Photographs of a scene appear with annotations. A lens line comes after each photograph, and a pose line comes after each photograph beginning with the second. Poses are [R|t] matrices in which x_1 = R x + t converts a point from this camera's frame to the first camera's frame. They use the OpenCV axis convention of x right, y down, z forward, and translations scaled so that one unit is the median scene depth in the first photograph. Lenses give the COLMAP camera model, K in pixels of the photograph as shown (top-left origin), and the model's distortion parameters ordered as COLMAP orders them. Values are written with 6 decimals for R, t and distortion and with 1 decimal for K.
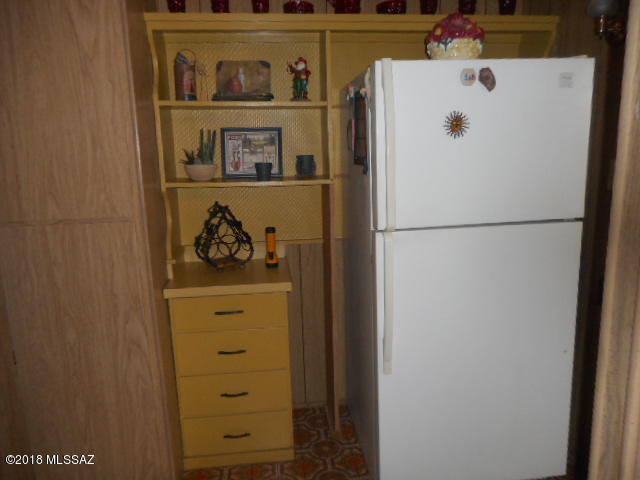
lens RADIAL K [[482.2, 0, 320.0], [0, 482.2, 240.0], [0, 0, 1]] dist [0.008908, 0.002742]
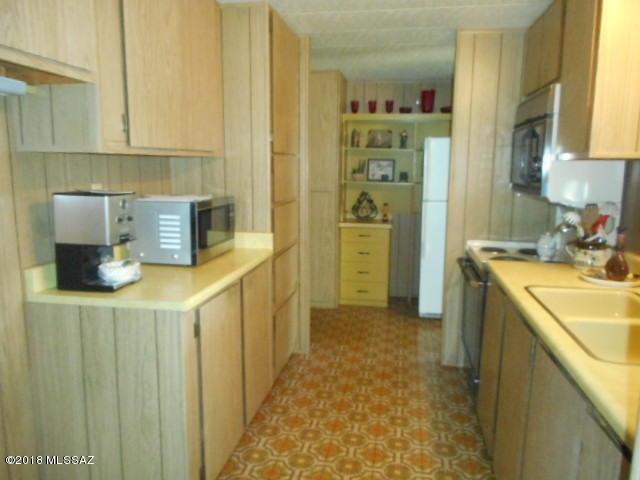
lens RADIAL K [[482.2, 0, 320.0], [0, 482.2, 240.0], [0, 0, 1]] dist [0.008908, 0.002742]
pose [[0.951559, 0.080704, -0.296685, 0.293489], [-0.092696, 0.995340, -0.026552, 0.238131], [0.293159, 0.052767, 0.954606, -1.256924]]
